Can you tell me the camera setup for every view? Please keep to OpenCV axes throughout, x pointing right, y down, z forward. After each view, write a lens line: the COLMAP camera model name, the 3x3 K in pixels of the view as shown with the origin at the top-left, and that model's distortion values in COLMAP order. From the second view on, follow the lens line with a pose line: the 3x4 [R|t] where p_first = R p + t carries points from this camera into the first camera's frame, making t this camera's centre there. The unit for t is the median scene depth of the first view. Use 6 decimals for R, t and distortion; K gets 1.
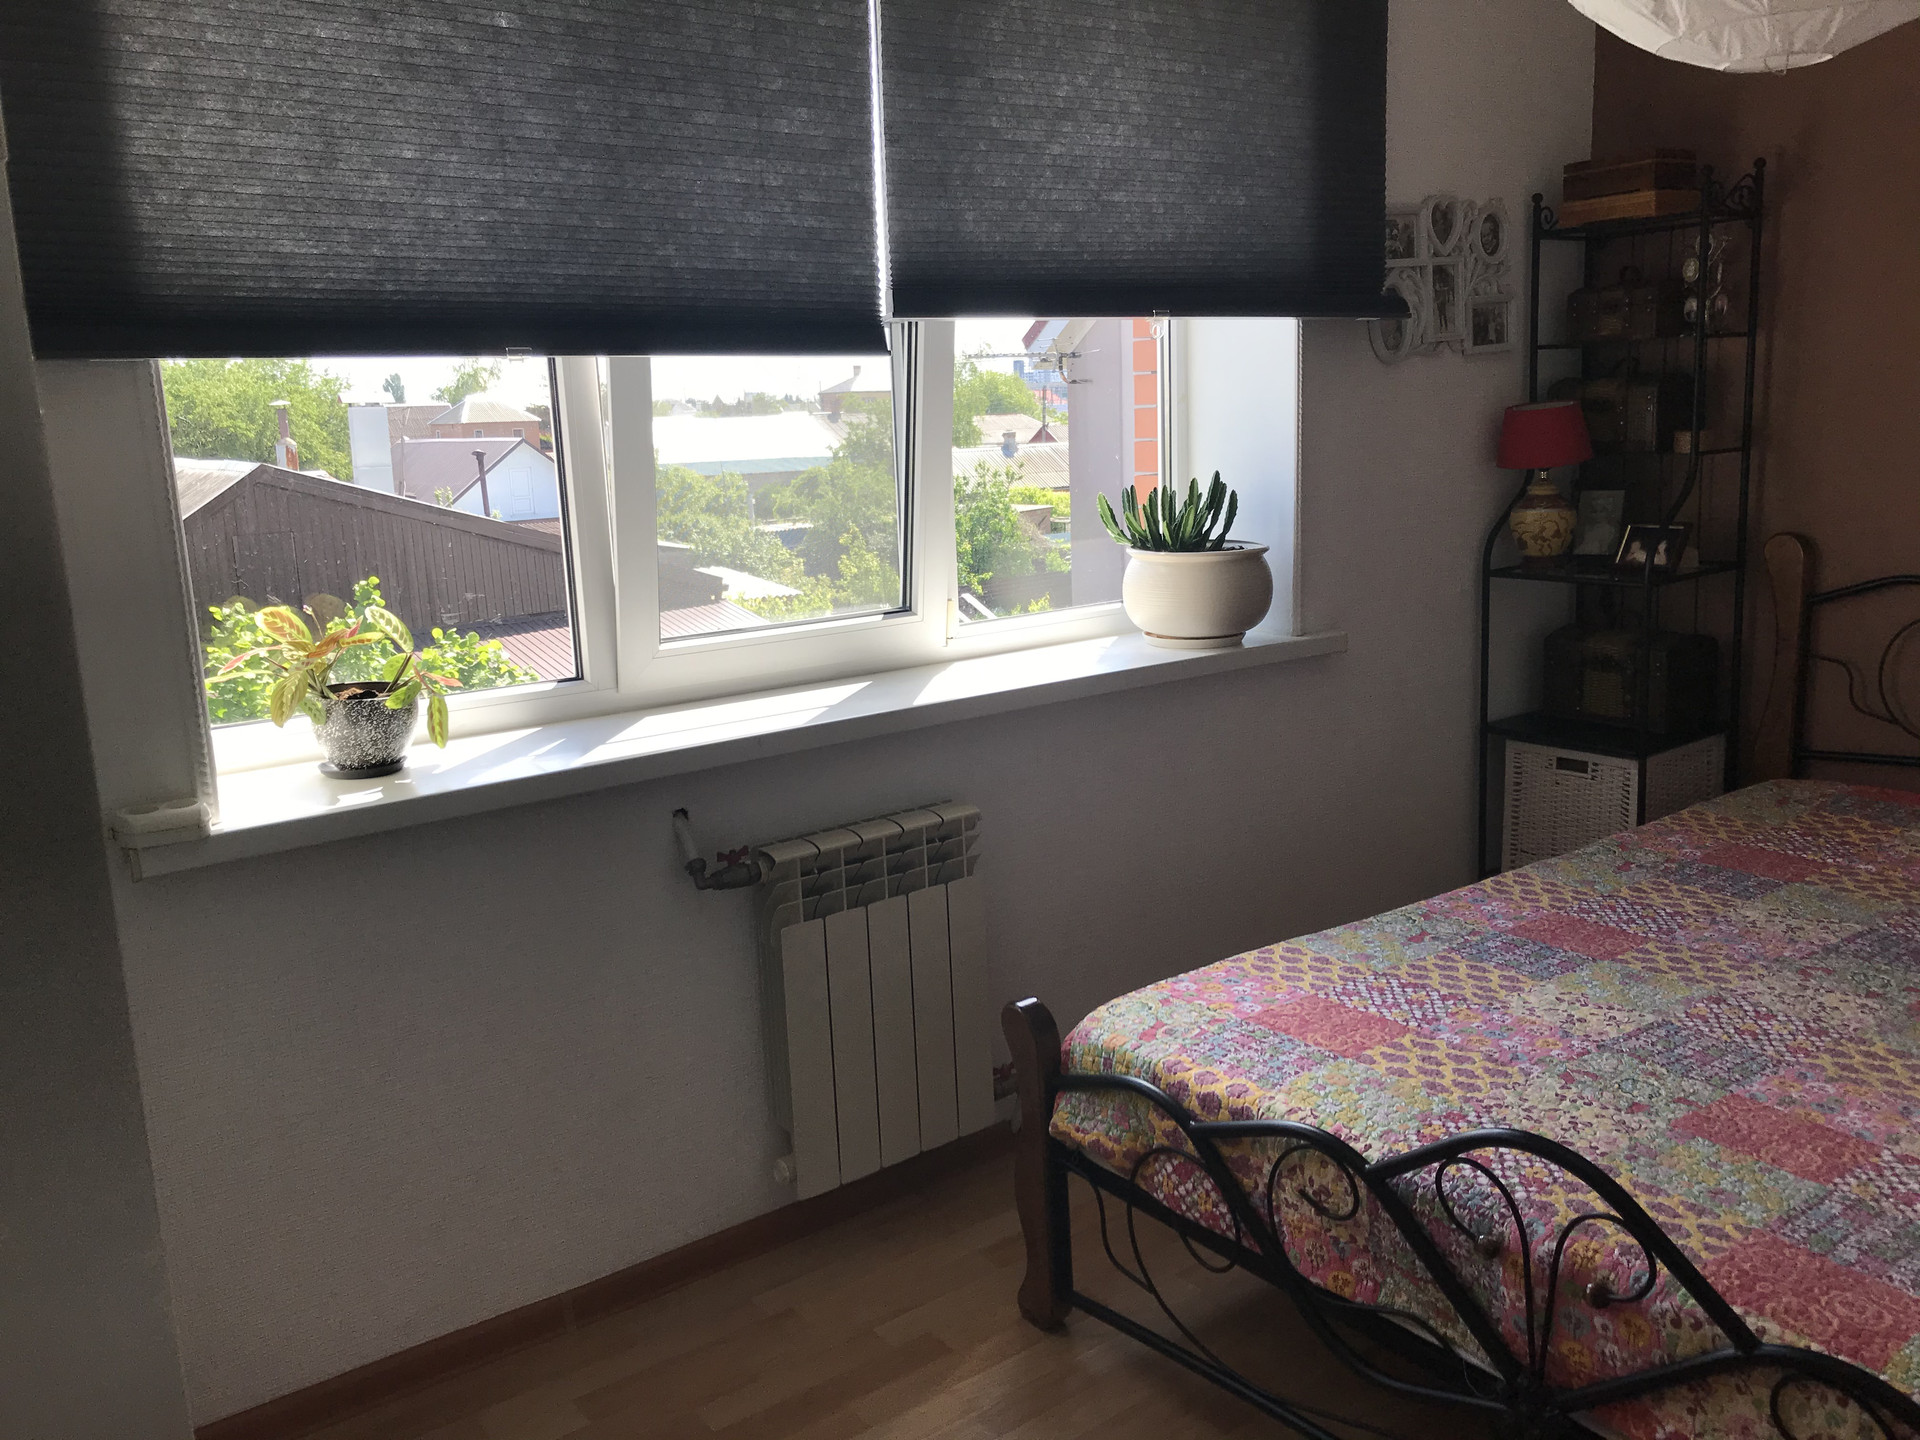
lens RADIAL K [[1568.0, 0, 960.0], [0, 1568.0, 720.0], [0, 0, 1]] dist [0.046430, -0.067697]
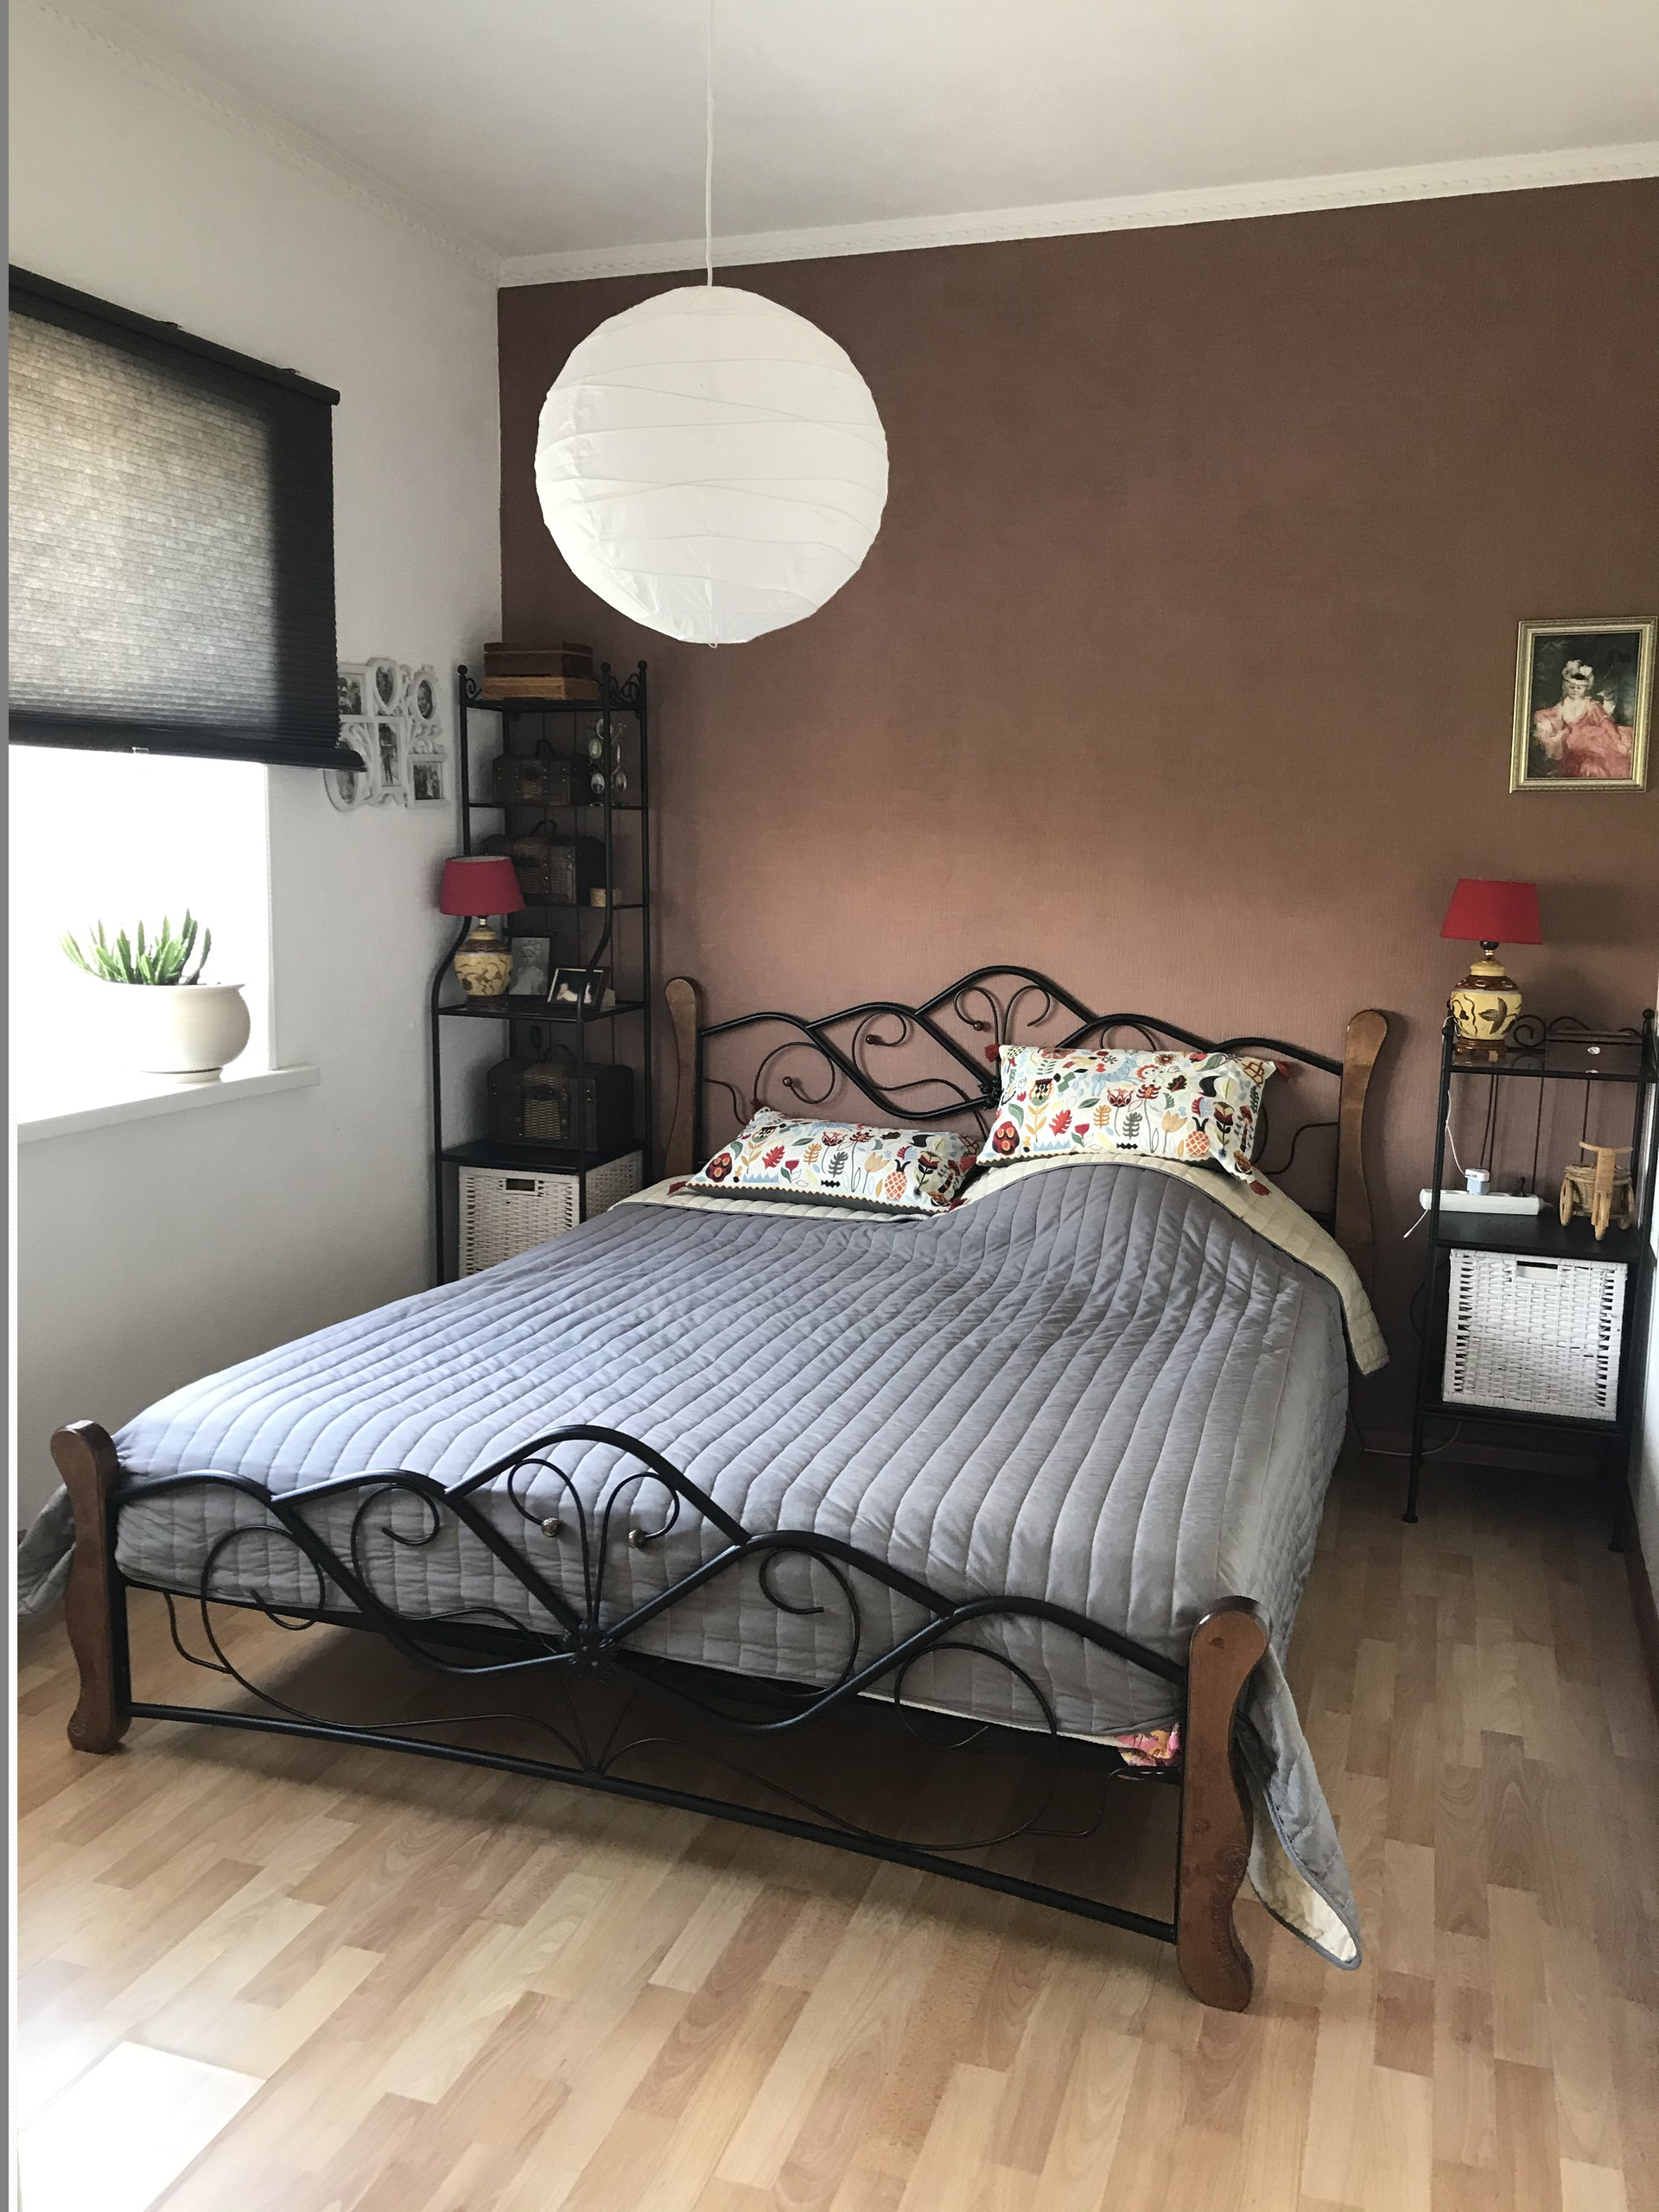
lens RADIAL K [[1806.5, 0, 829.5], [0, 1806.5, 1106.0], [0, 0, 1]] dist [0.046430, -0.067697]
pose [[0.829002, -0.026651, 0.558610, -0.143085], [0.052620, 0.998150, -0.030469, 0.024429], [-0.556765, 0.054653, 0.828870, -0.178359]]
